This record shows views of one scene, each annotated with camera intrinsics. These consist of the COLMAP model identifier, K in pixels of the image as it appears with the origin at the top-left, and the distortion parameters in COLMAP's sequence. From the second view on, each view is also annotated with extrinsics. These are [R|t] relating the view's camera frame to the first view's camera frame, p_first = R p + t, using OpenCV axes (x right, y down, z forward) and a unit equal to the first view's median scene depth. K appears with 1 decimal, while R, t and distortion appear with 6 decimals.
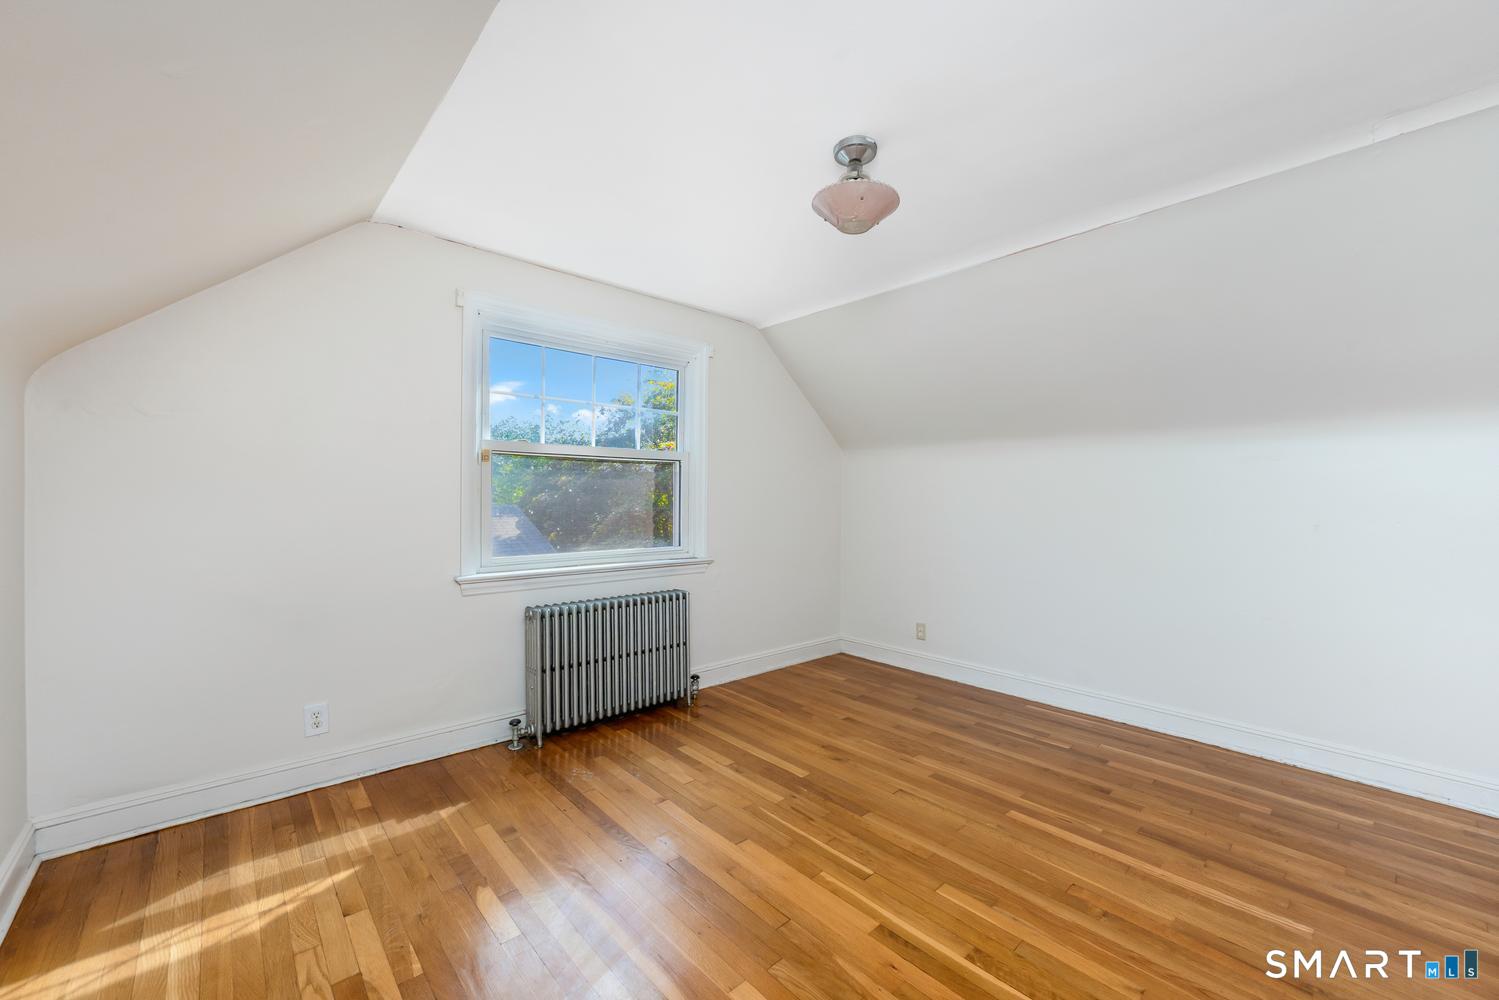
lens RADIAL K [[582.3, 0, 760.6], [0, 582.3, 499.6], [0, 0, 1]] dist [0.018252, -0.000028]
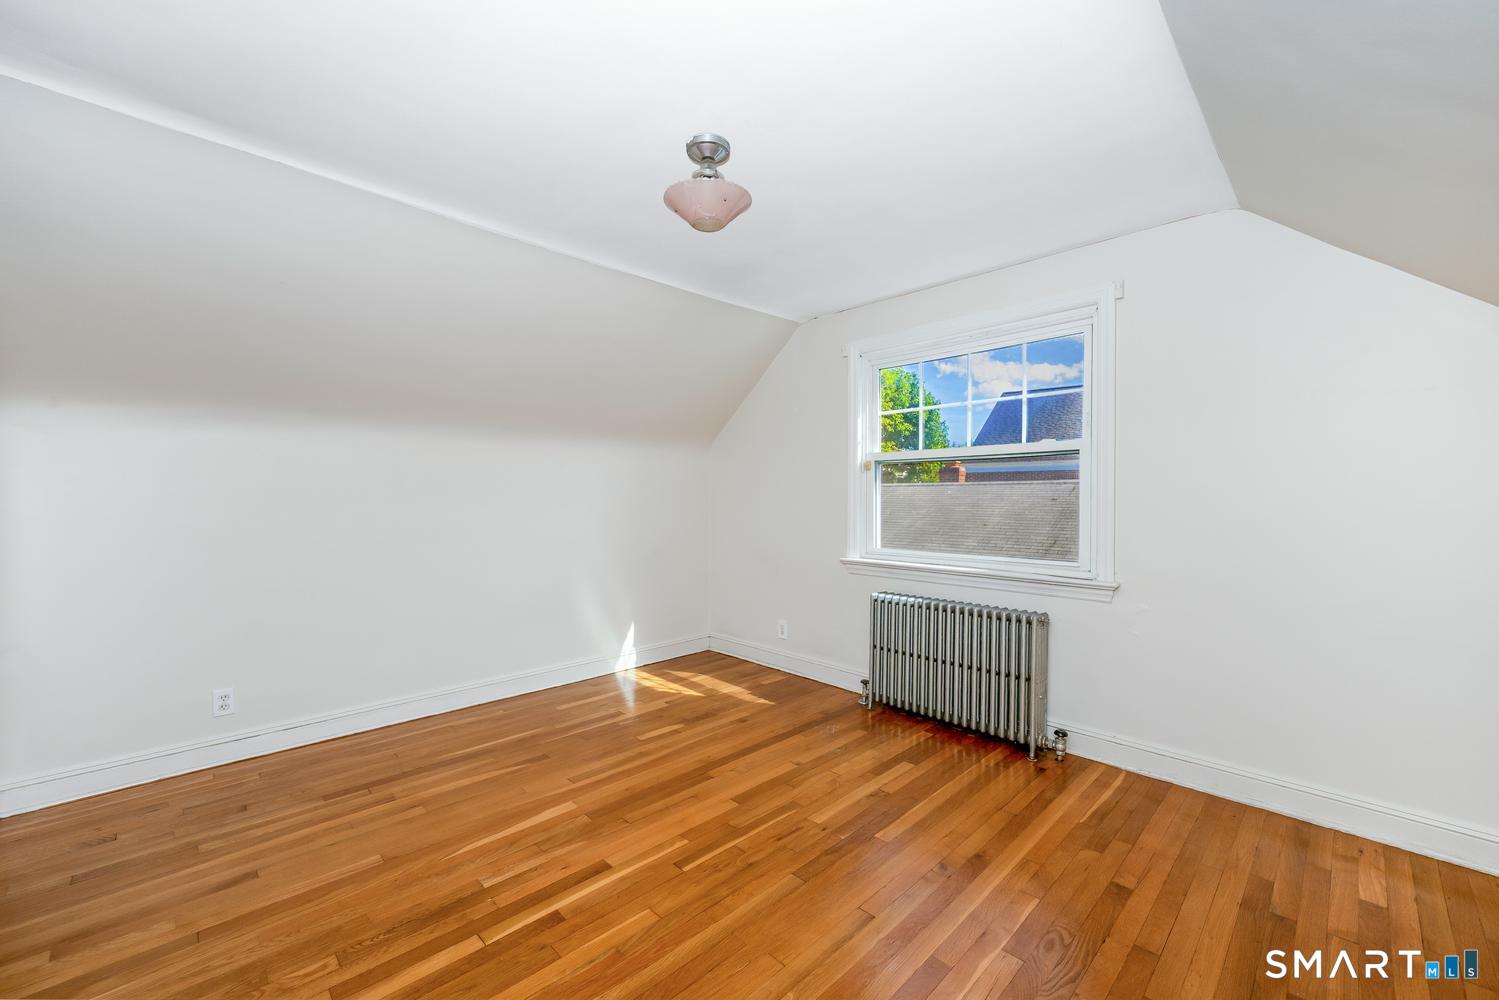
lens RADIAL K [[582.3, 0, 760.6], [0, 582.3, 499.6], [0, 0, 1]] dist [0.018252, -0.000028]
pose [[0.070957, -0.006957, -0.997455, 0.929797], [-0.004327, 0.999964, -0.007282, 0.008223], [0.997470, 0.004833, 0.070925, 0.816456]]
